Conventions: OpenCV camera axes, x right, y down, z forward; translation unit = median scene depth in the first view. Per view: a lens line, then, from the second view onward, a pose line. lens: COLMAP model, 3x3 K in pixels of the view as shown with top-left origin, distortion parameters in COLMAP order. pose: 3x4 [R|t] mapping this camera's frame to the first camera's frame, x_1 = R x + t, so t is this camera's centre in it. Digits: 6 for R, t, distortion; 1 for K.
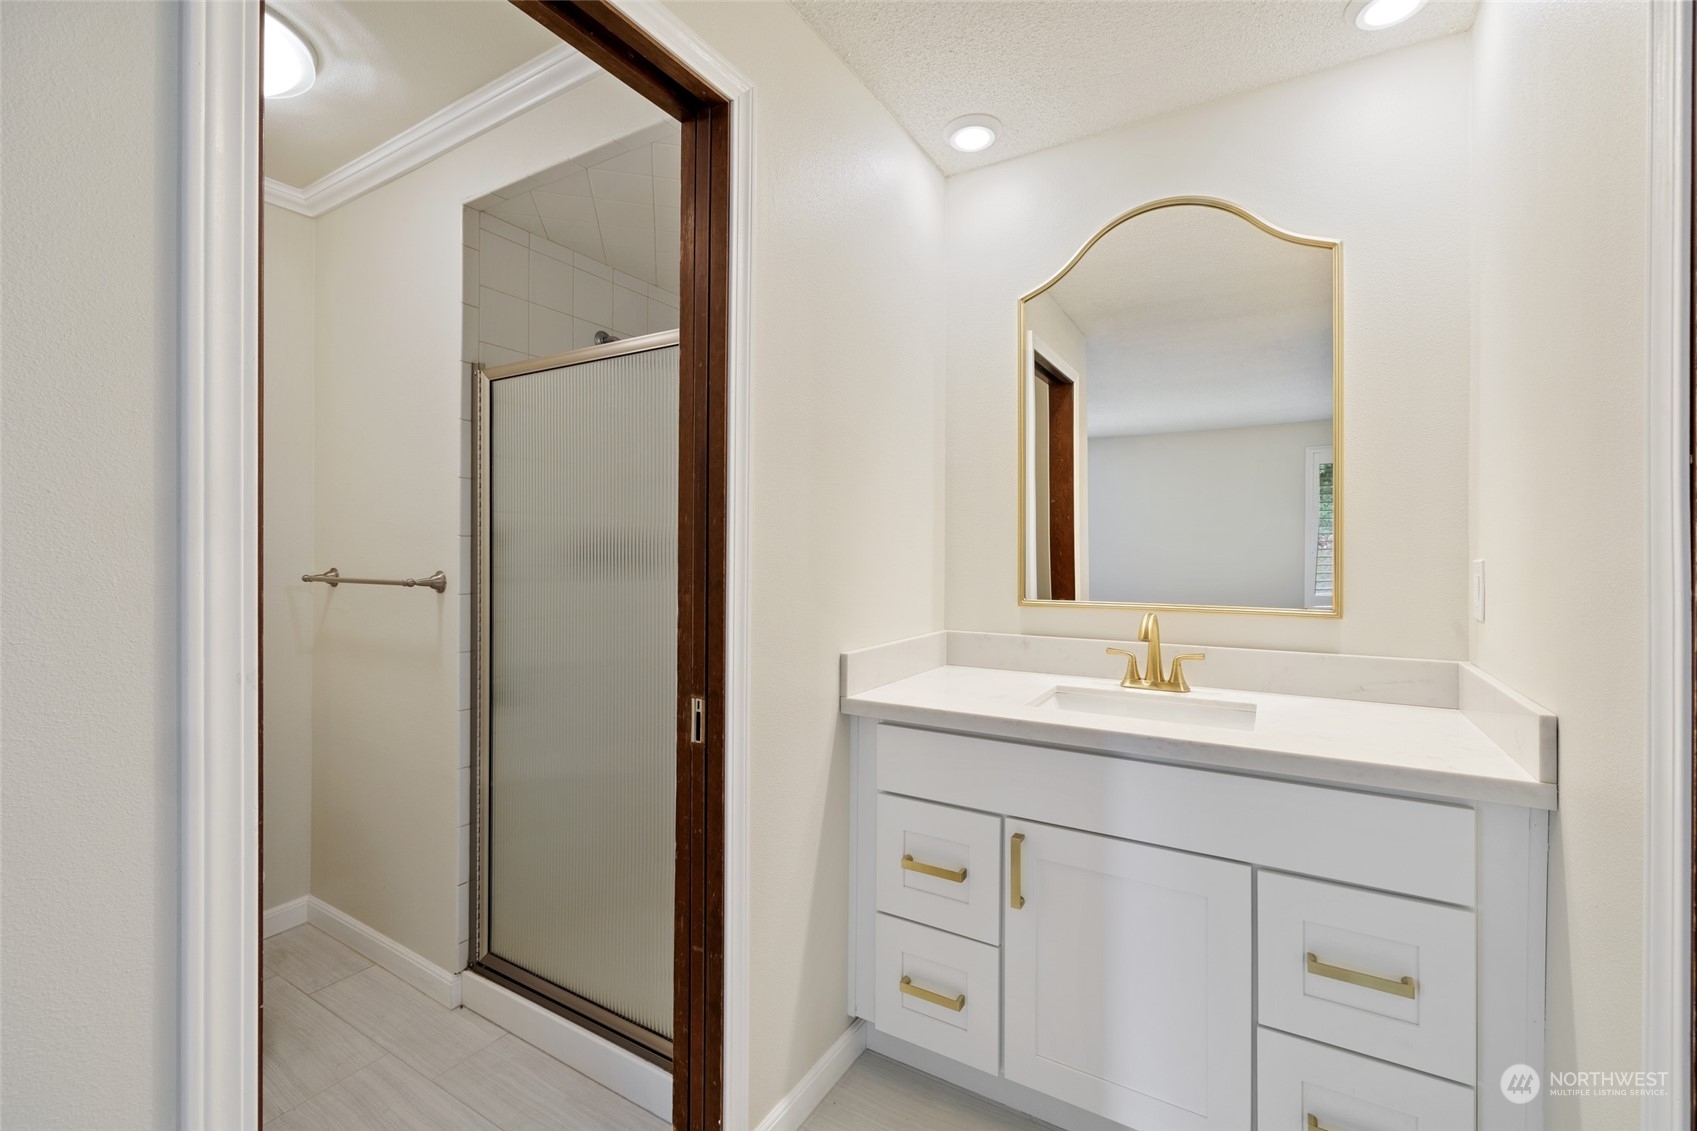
lens RADIAL K [[720.3, 0, 845.2], [0, 720.3, 556.1], [0, 0, 1]] dist [0.002794, -0.000656]
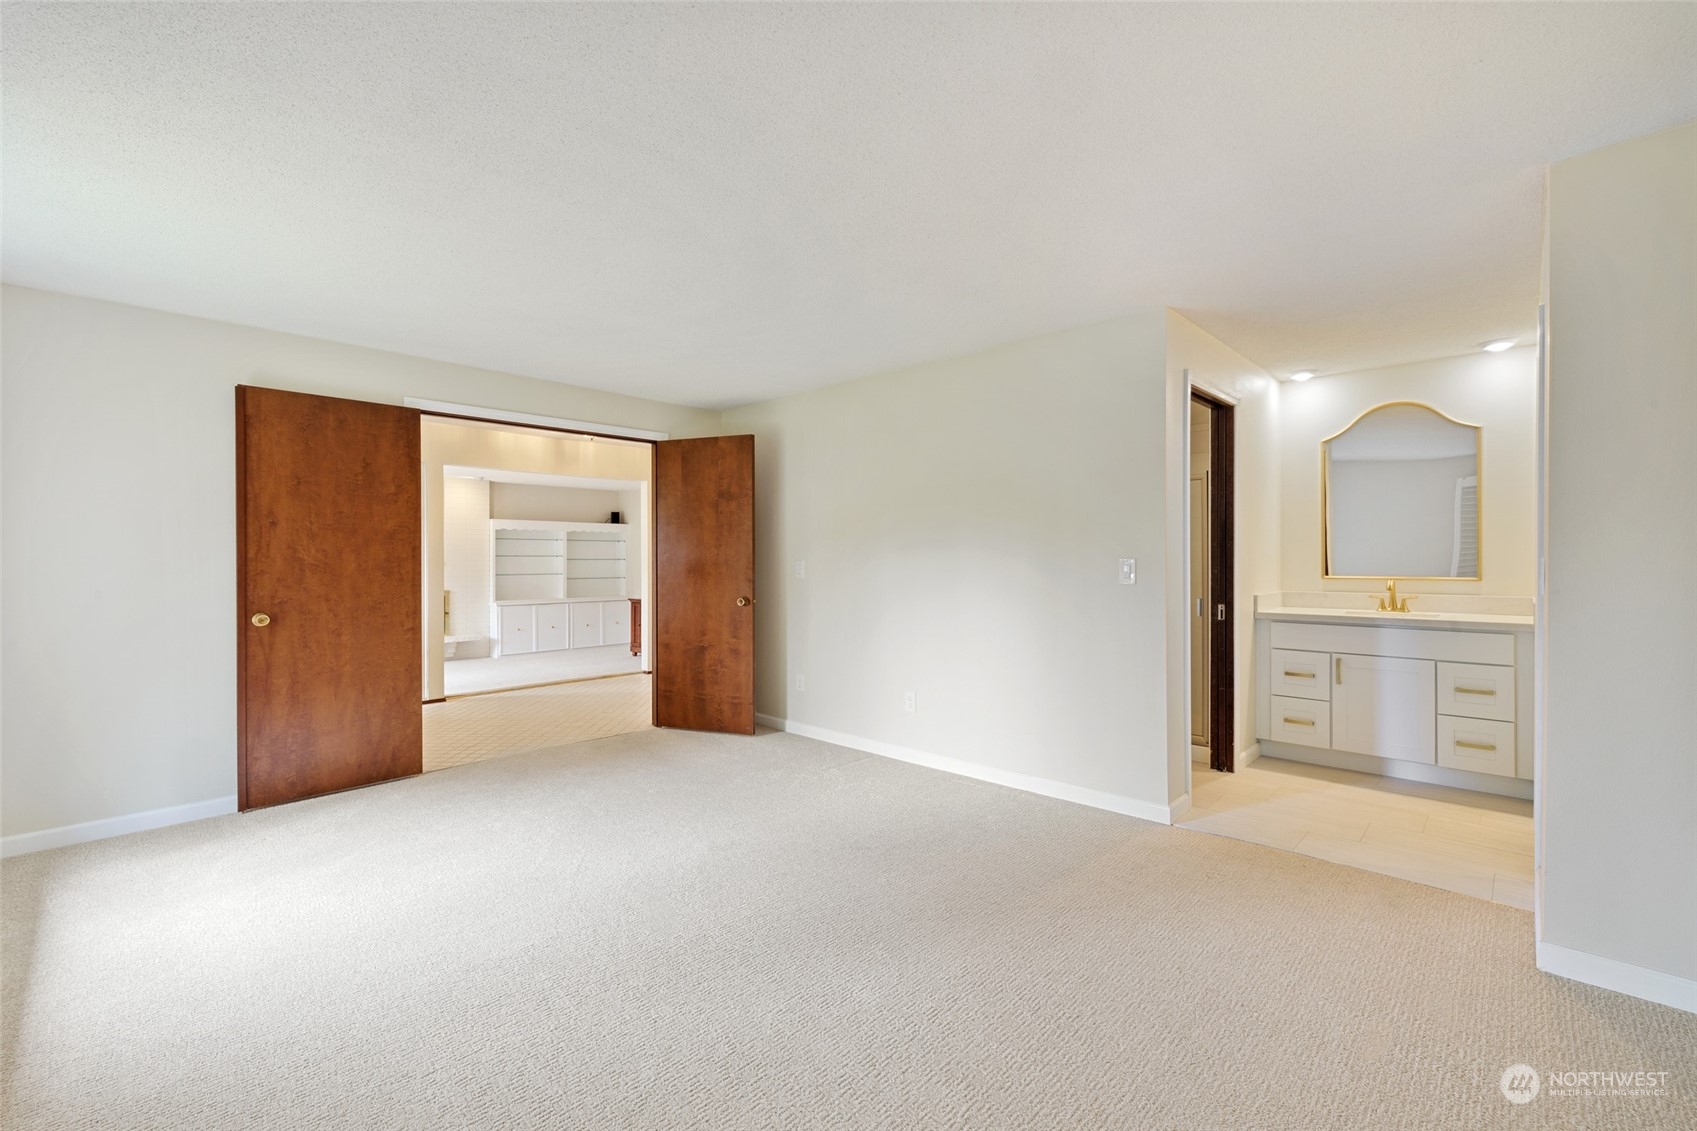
lens RADIAL K [[720.3, 0, 842.7], [0, 720.3, 558.0], [0, 0, 1]] dist [0.002794, -0.000656]
pose [[0.976753, -0.005108, -0.214306, -0.984634], [0.005253, 0.999986, 0.000108, -0.003528], [0.214302, -0.001231, 0.976767, -2.023656]]
